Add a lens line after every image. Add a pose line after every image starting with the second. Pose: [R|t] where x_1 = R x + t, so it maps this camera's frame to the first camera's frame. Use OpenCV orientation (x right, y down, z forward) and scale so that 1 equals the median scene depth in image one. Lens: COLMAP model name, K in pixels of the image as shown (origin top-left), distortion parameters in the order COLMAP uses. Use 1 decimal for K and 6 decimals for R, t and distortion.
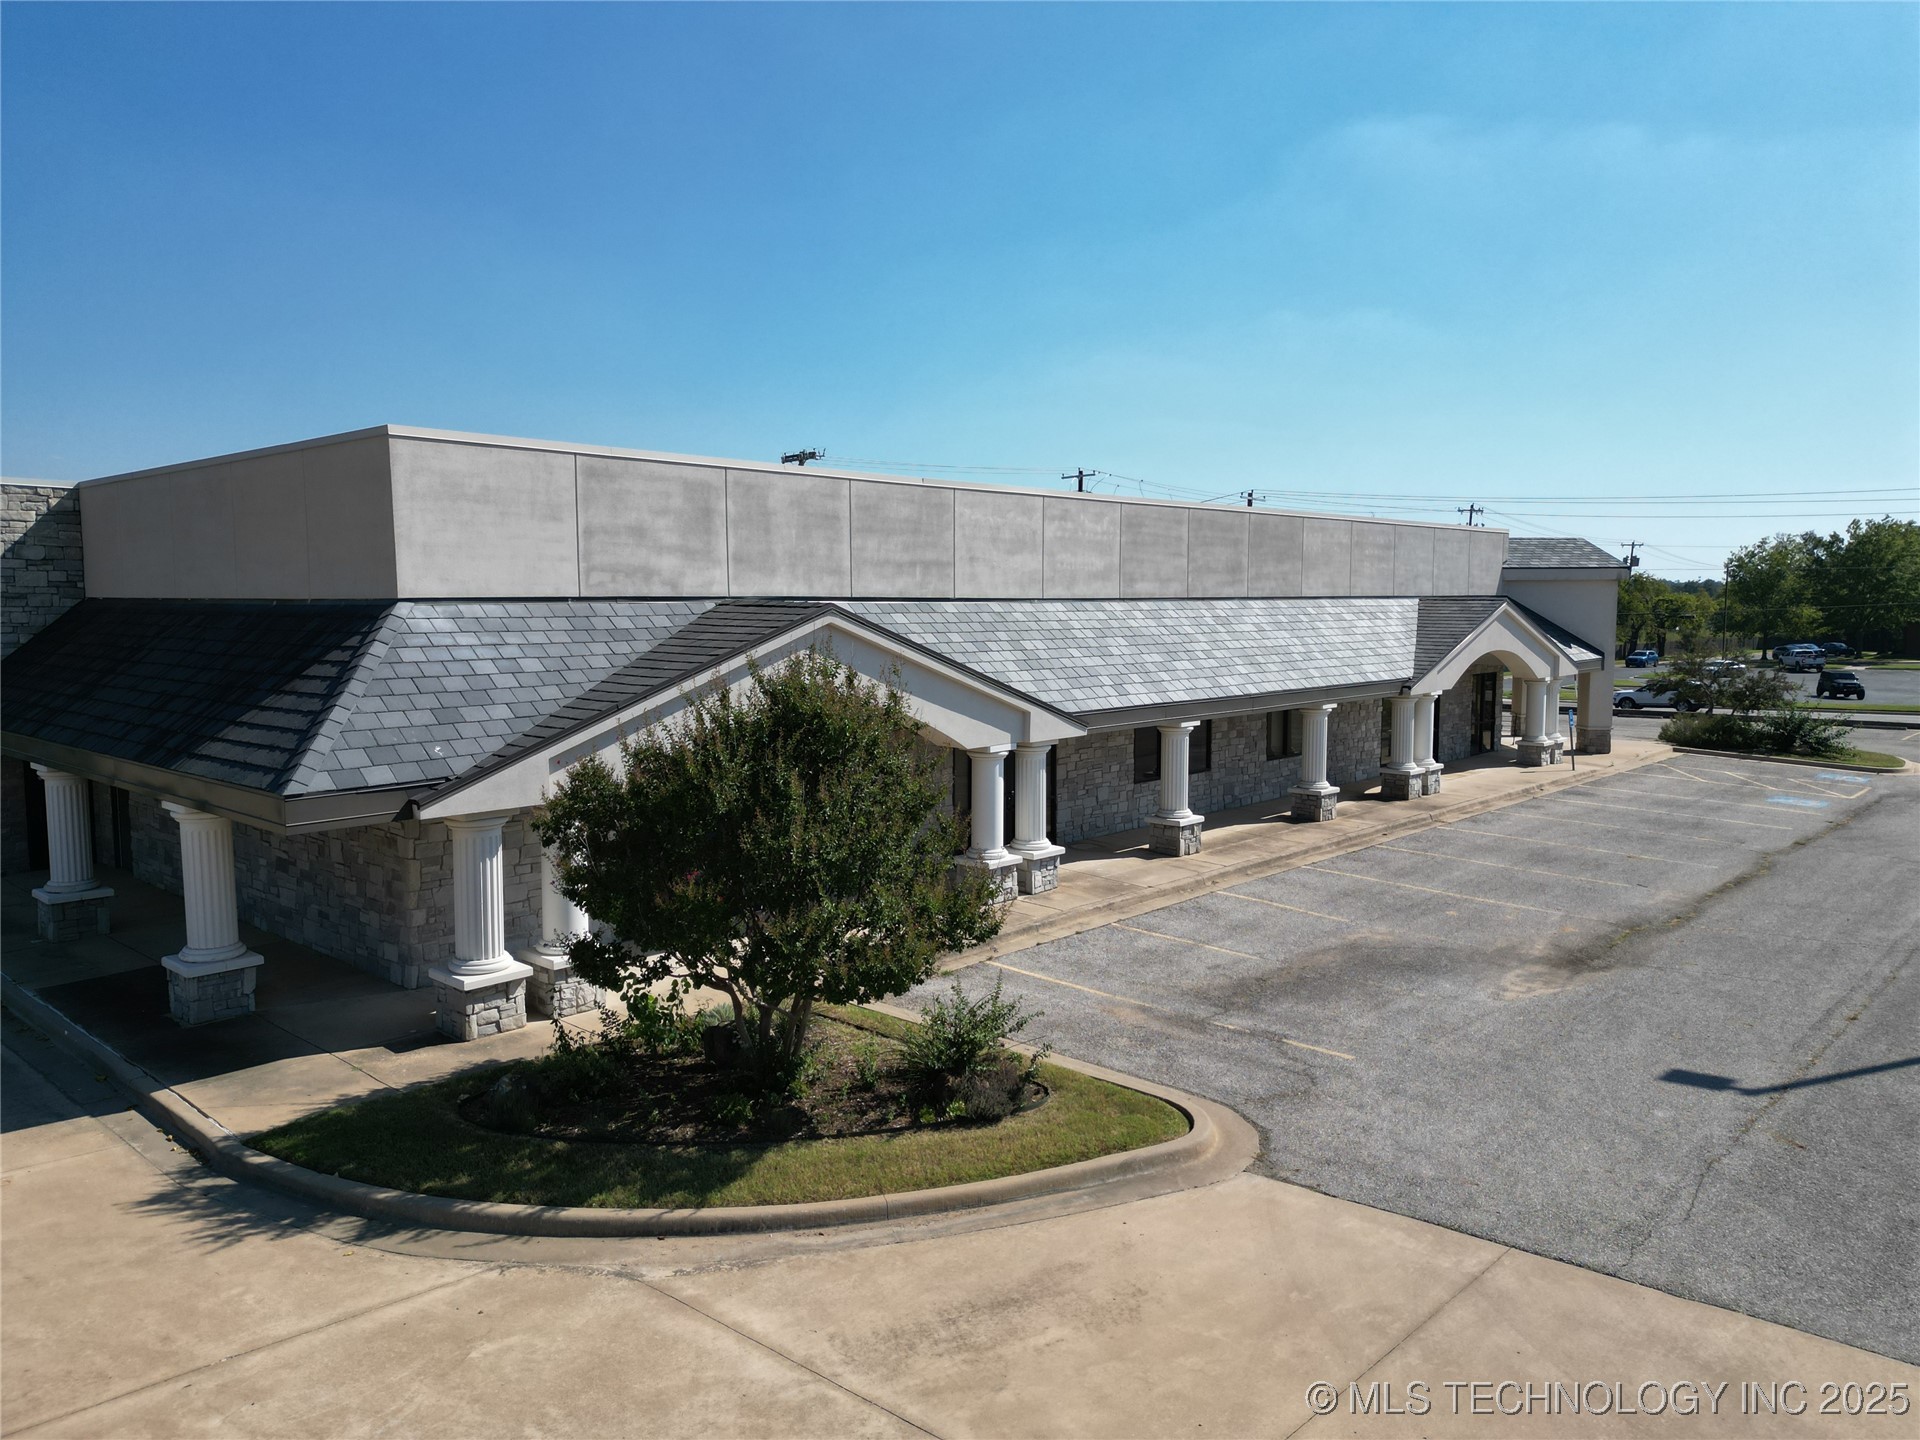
lens RADIAL K [[1347.1, 0, 960.0], [0, 1347.1, 720.0], [0, 0, 1]] dist [0.060936, -0.072374]
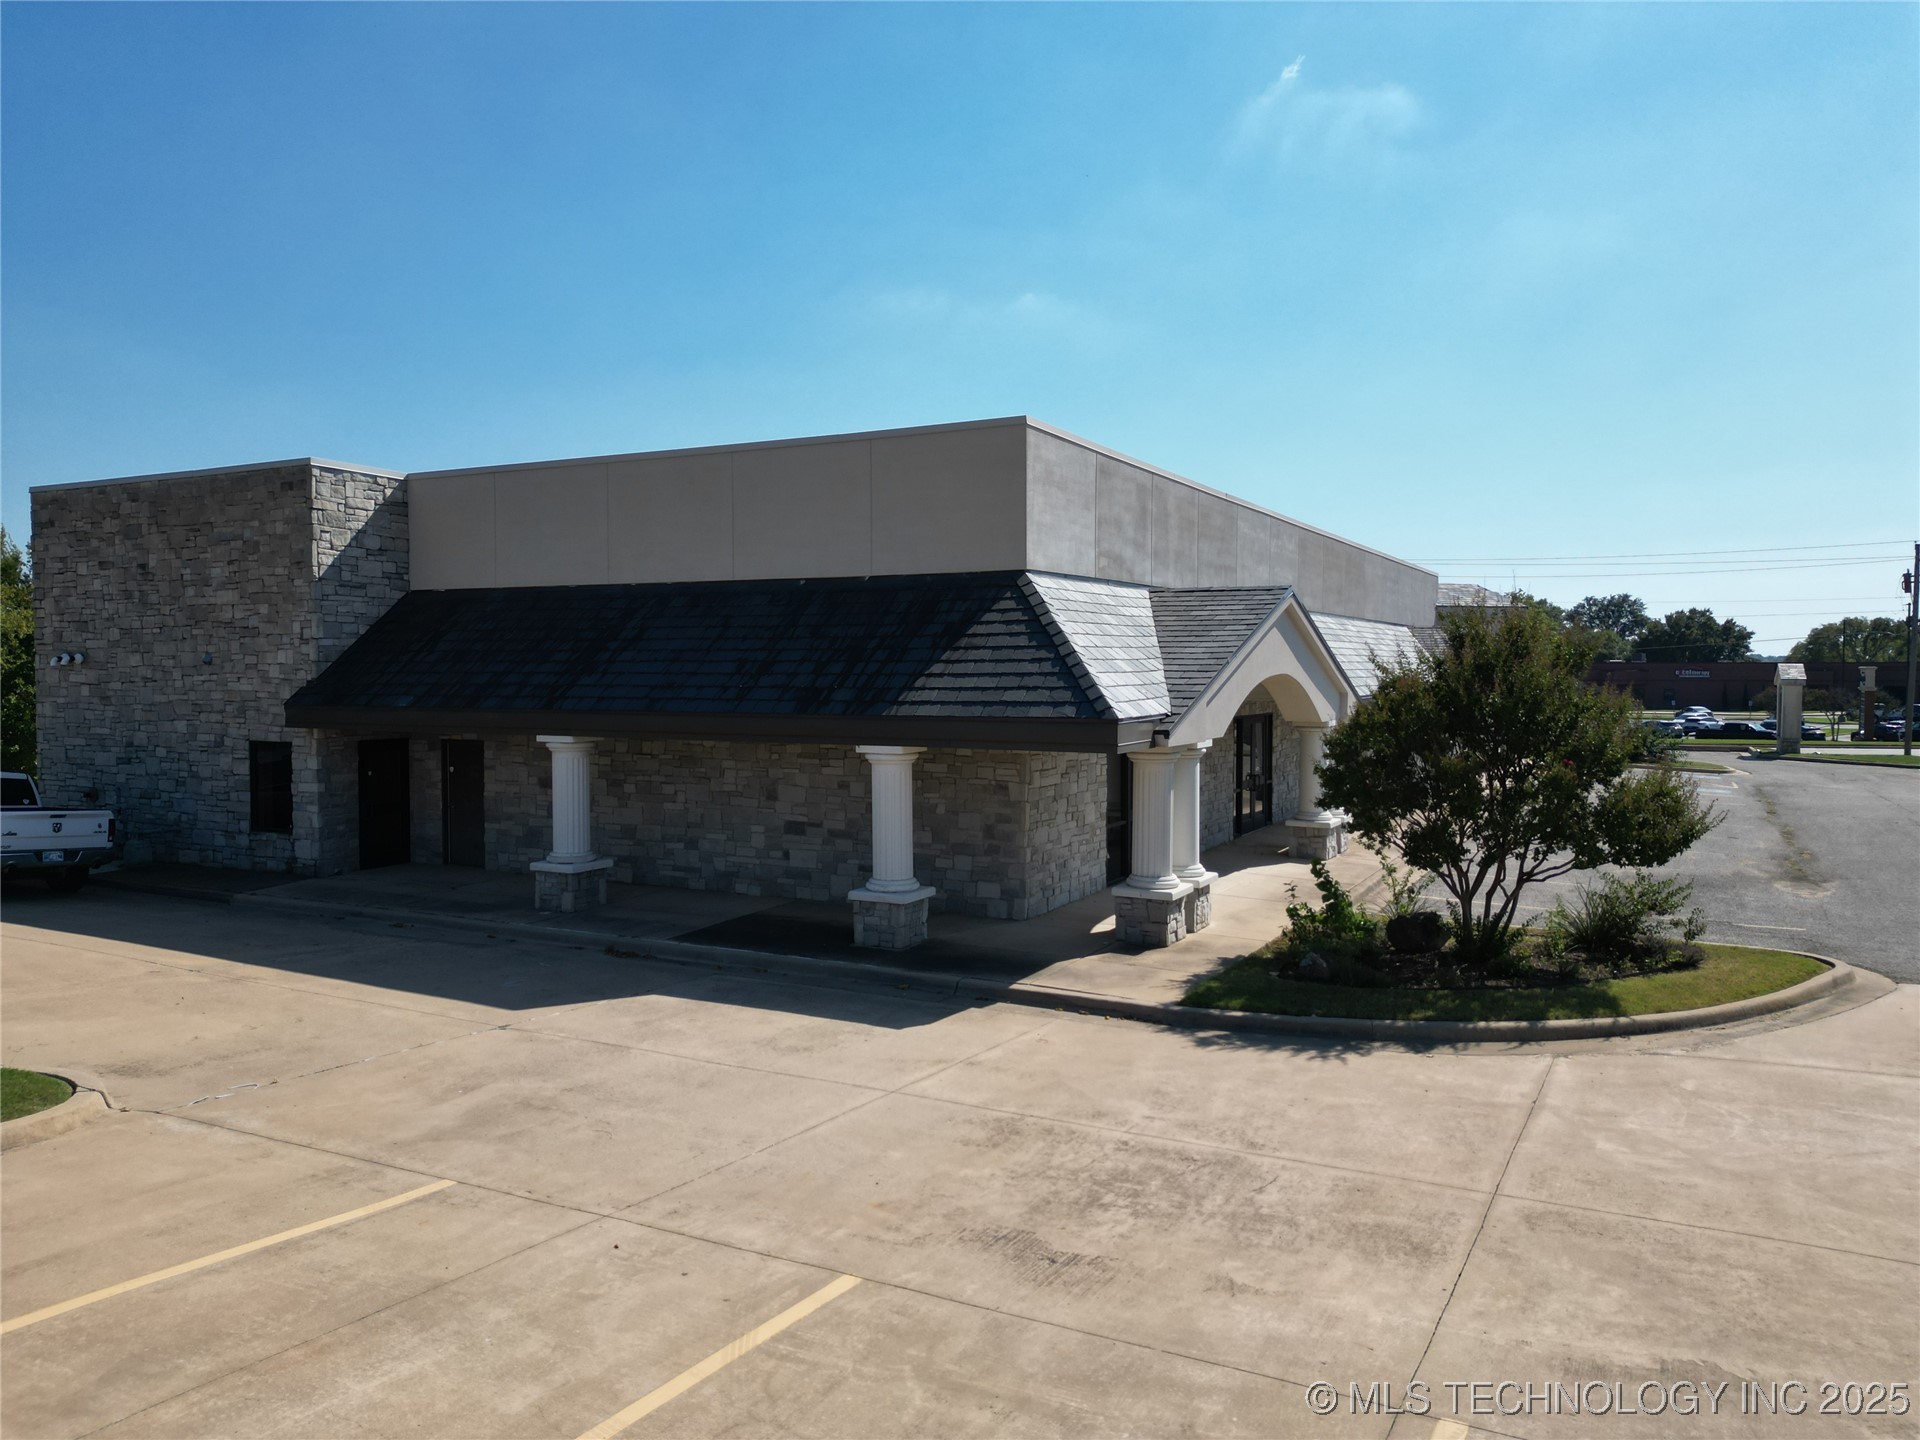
lens RADIAL K [[1343.2, 0, 960.0], [0, 1343.2, 720.0], [0, 0, 1]] dist [0.063816, -0.065459]
pose [[0.968387, -0.008530, 0.249306, -0.671054], [0.020997, 0.998656, -0.047392, 0.078267], [-0.248567, 0.051128, 0.967264, -0.054877]]
